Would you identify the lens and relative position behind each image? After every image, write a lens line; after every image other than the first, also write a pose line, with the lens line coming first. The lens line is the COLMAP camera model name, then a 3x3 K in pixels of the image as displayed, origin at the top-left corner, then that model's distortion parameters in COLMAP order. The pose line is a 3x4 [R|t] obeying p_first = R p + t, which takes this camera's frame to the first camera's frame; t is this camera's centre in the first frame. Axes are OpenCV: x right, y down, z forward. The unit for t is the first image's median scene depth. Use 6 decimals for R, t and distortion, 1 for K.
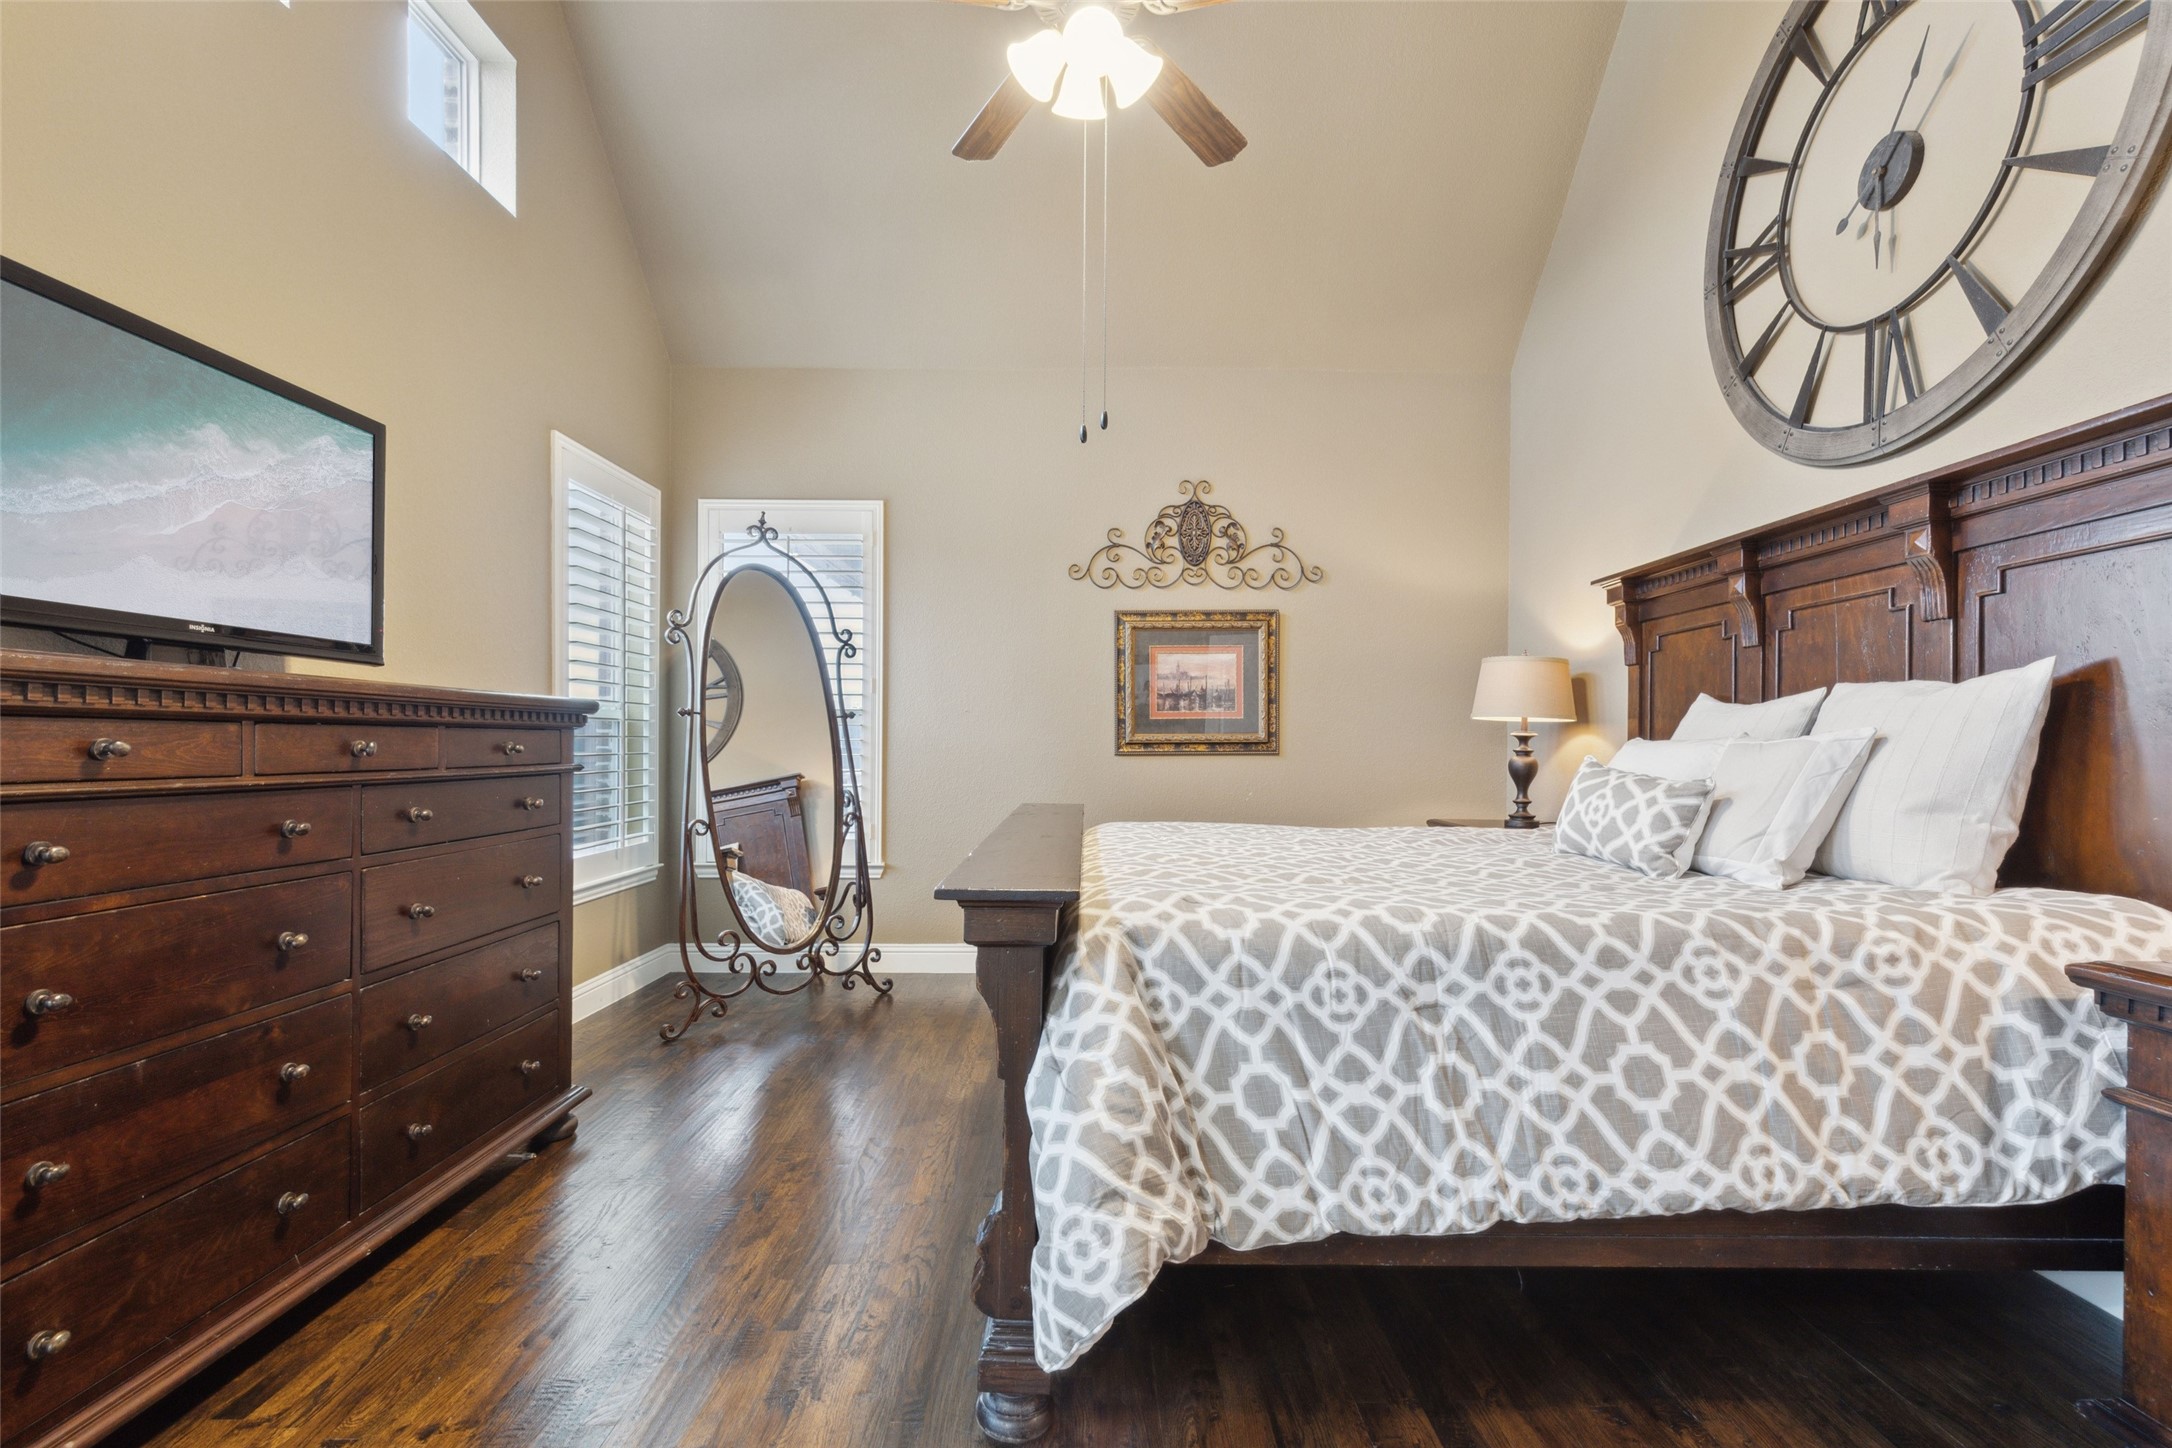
lens RADIAL K [[984.7, 0, 1086.6], [0, 984.7, 739.9], [0, 0, 1]] dist [0.010079, -0.000771]
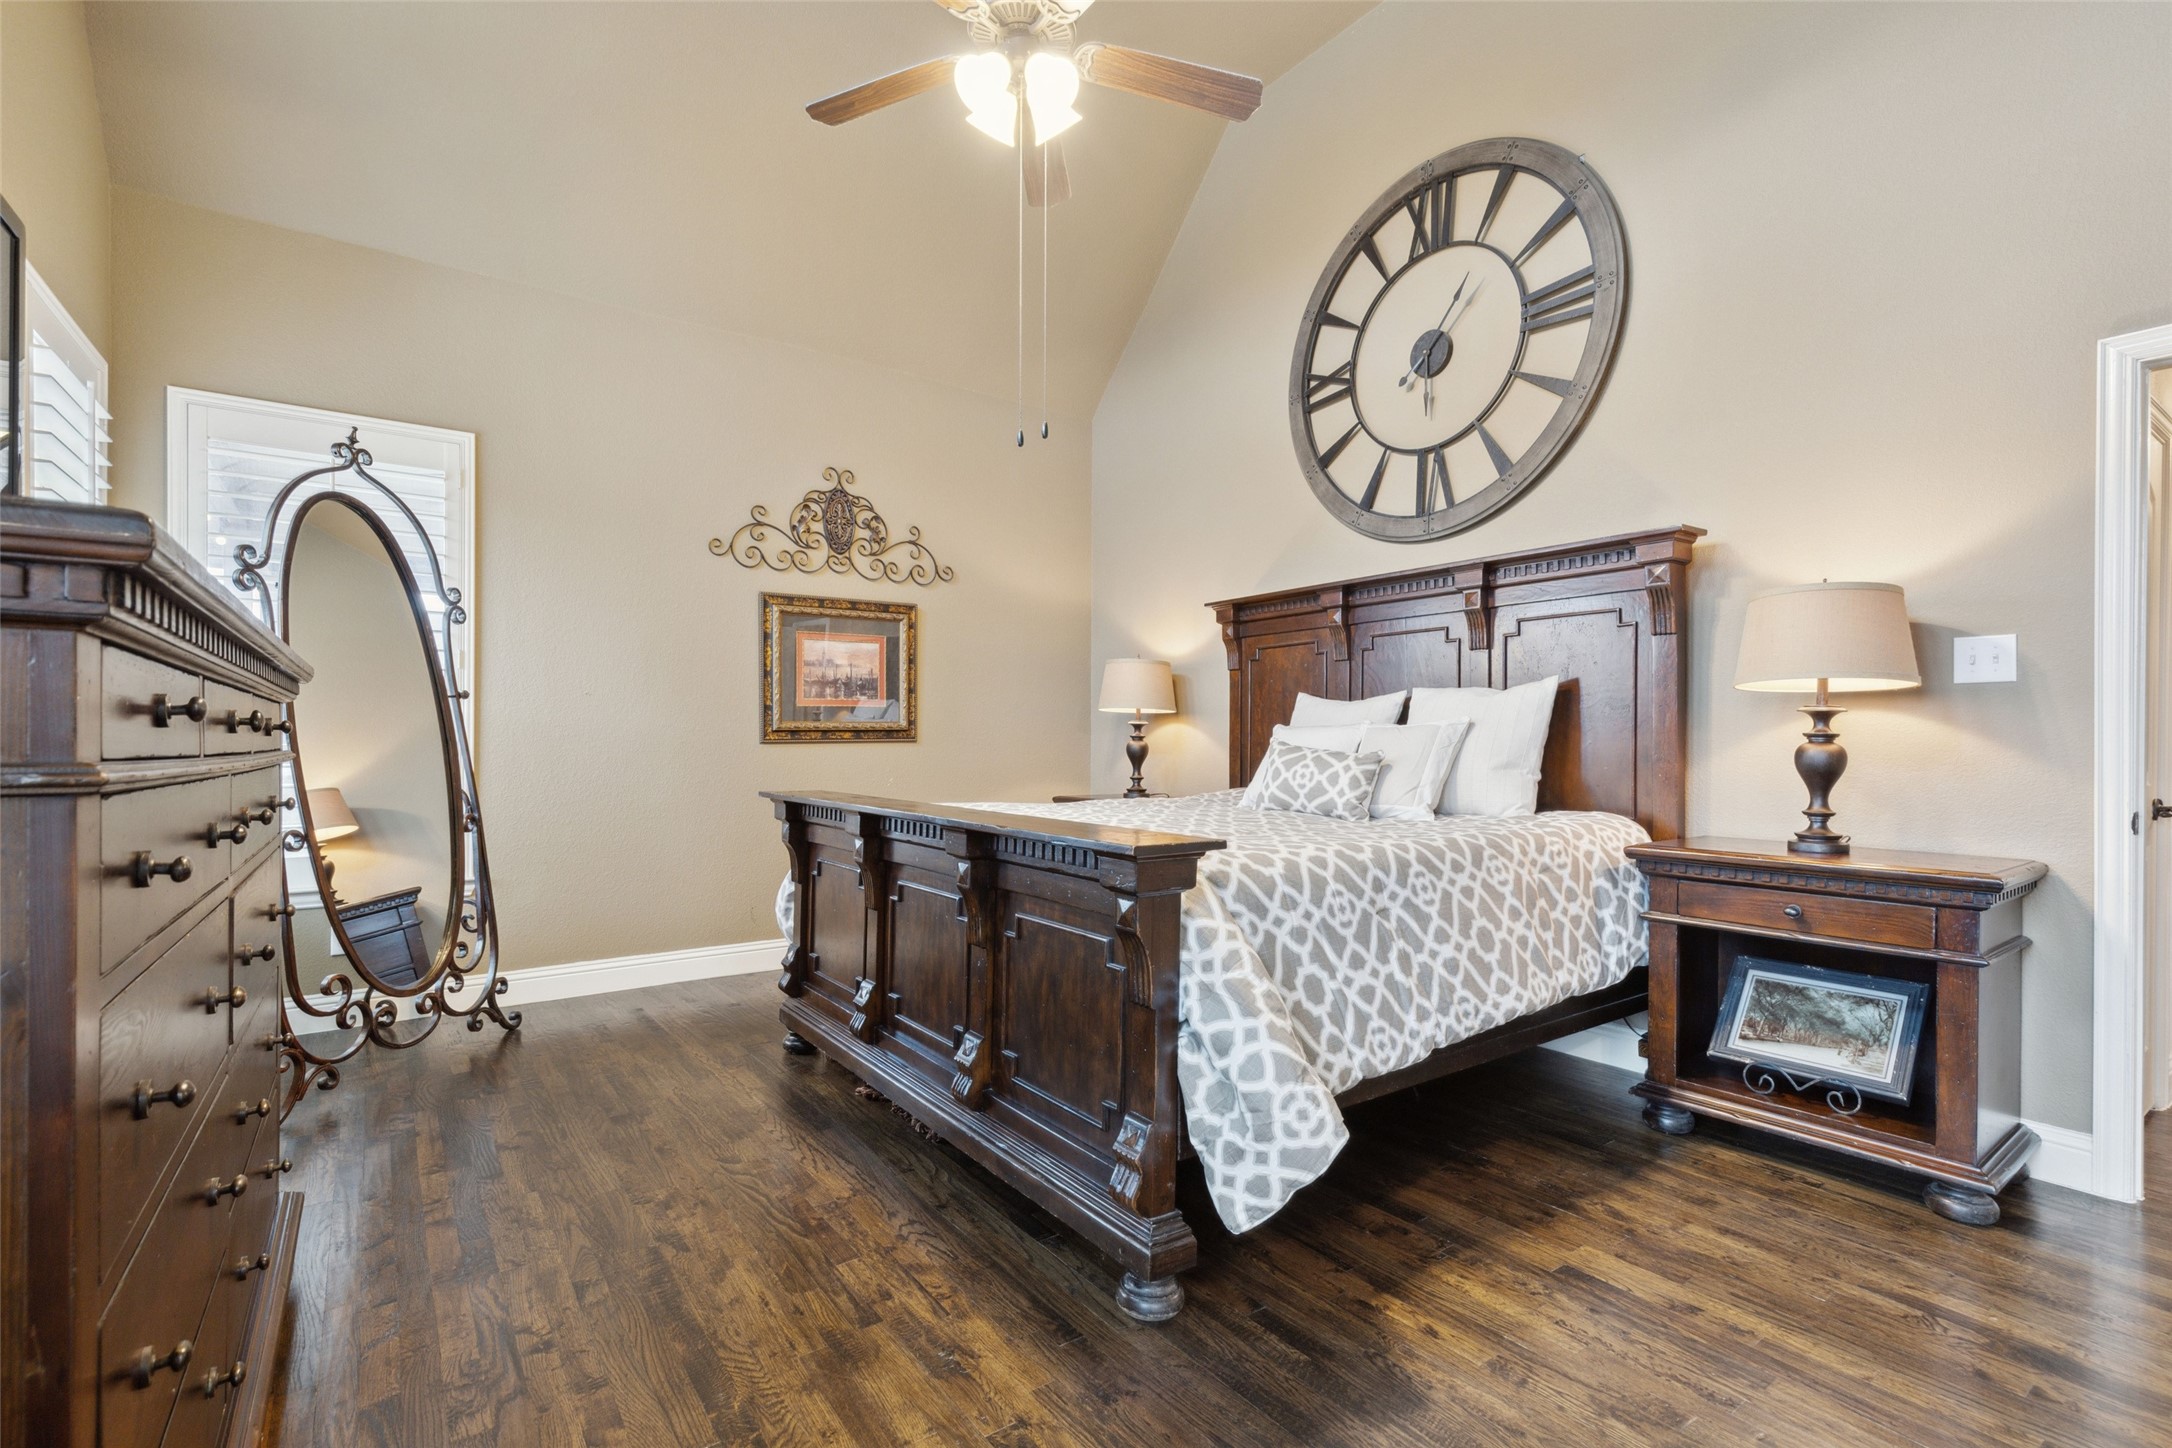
lens RADIAL K [[989.7, 0, 1080.5], [0, 989.7, 736.5], [0, 0, 1]] dist [0.015778, -0.000392]
pose [[0.815472, -0.002010, 0.578793, -0.559317], [0.000375, 0.999996, 0.002945, 0.013048], [-0.578796, -0.002185, 0.815469, 0.068373]]
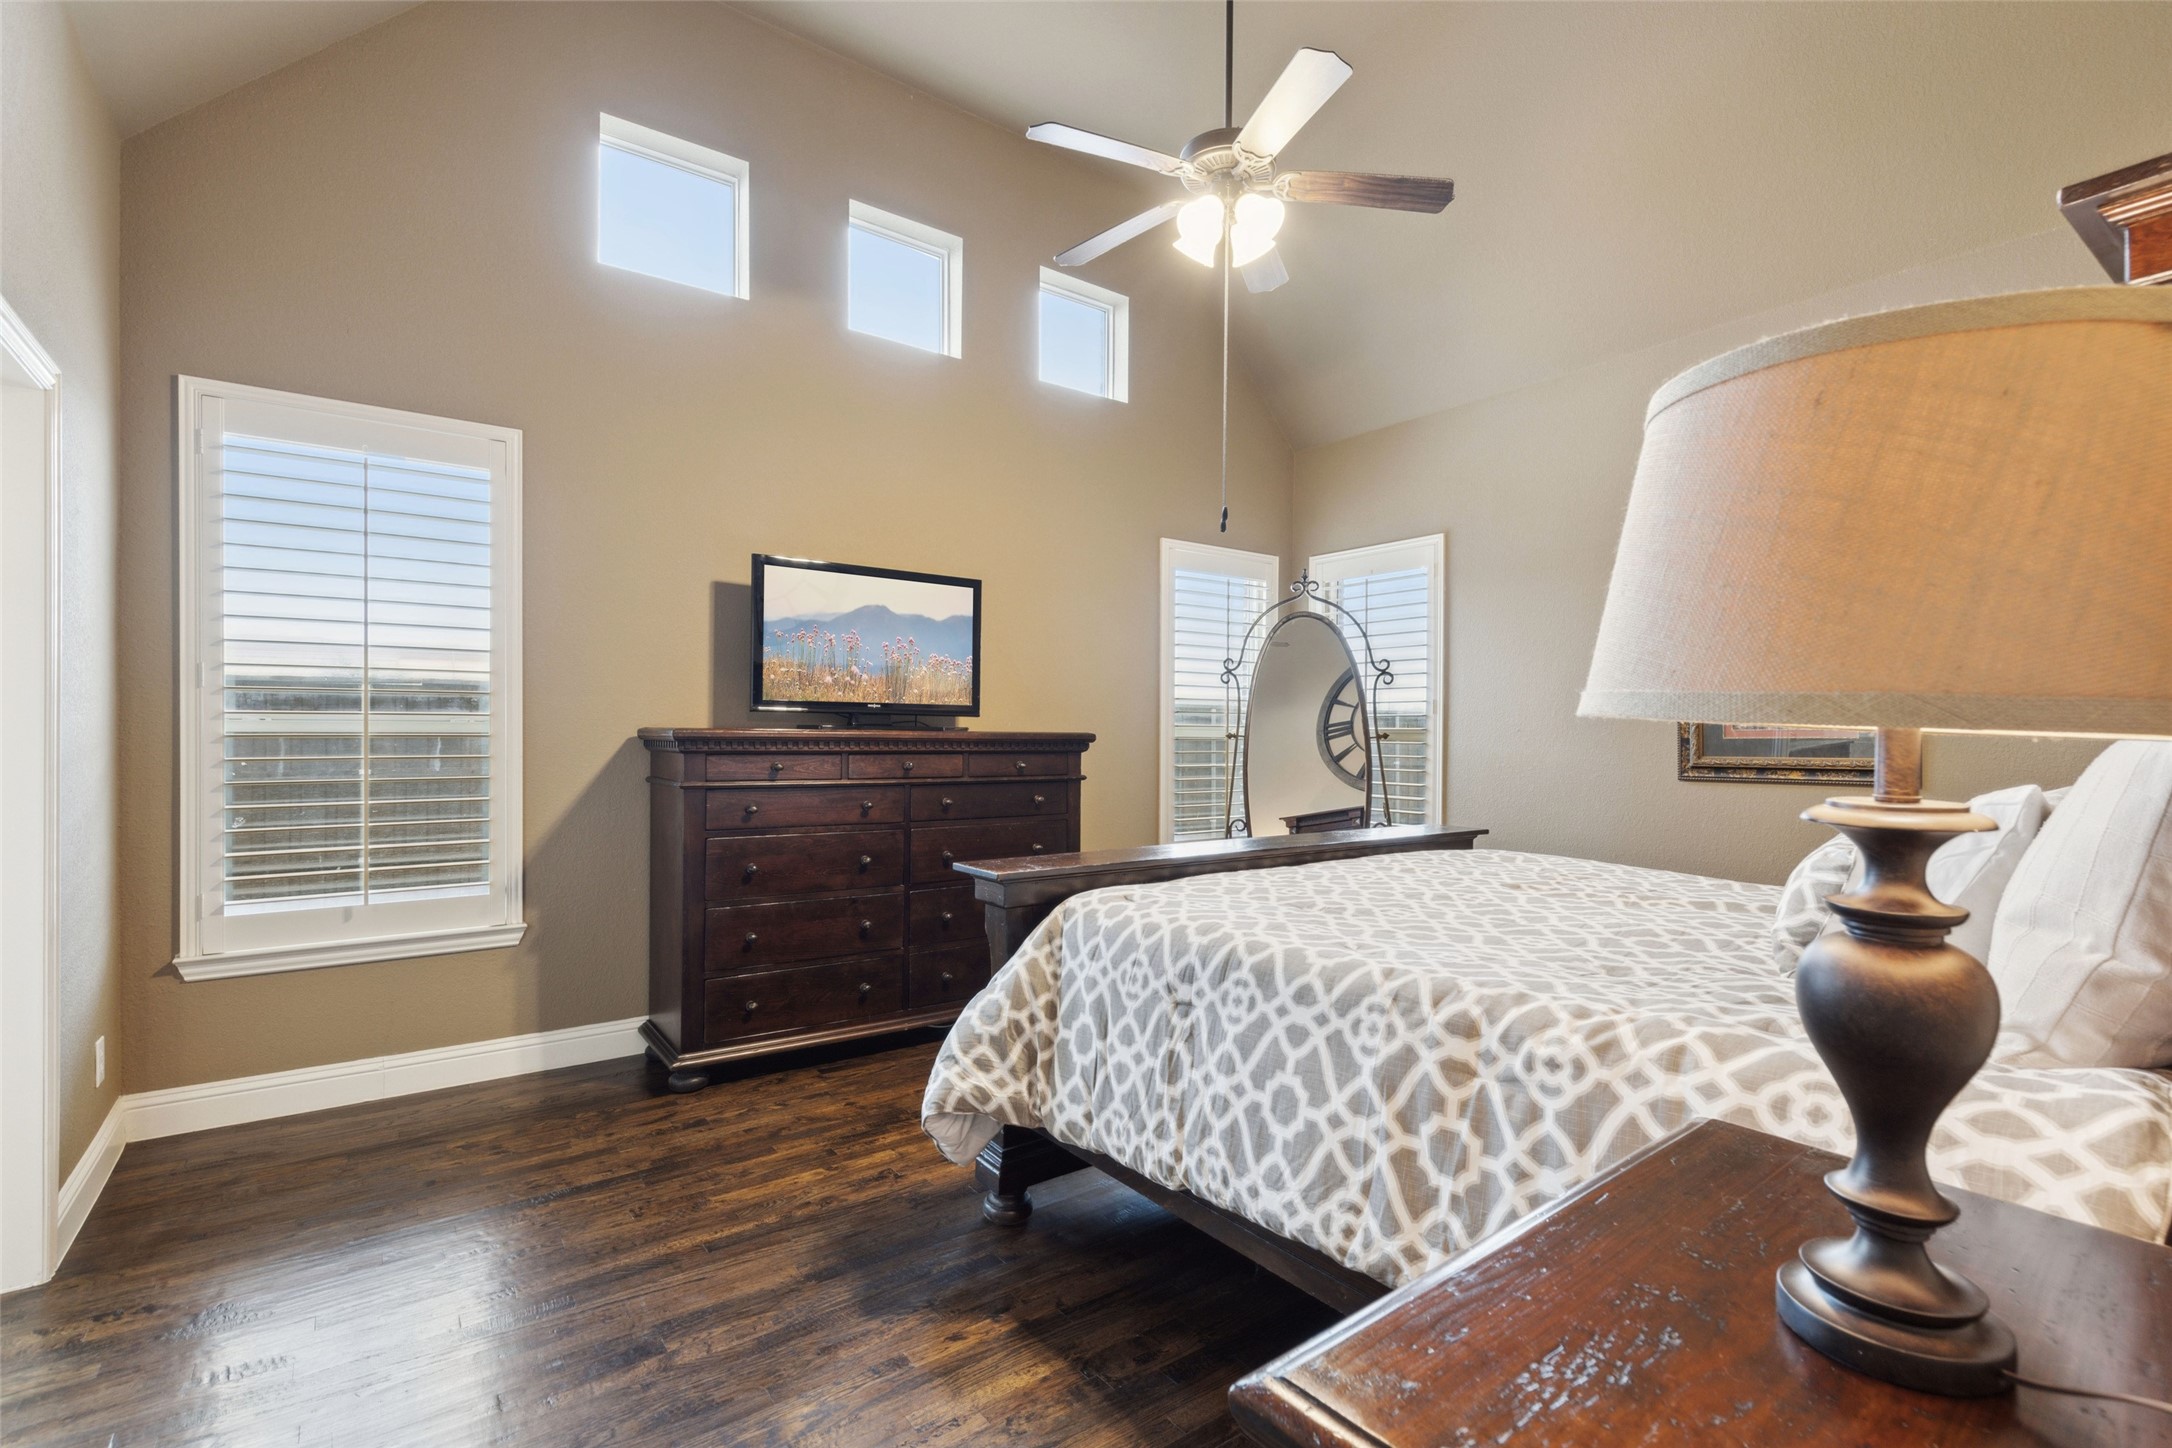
lens RADIAL K [[989.5, 0, 1085.9], [0, 989.5, 735.1], [0, 0, 1]] dist [0.005312, -0.000291]
pose [[0.592037, -0.002230, -0.805908, 0.860123], [-0.003455, 0.999980, -0.005305, -0.036004], [0.805903, 0.005925, 0.592018, 0.123112]]
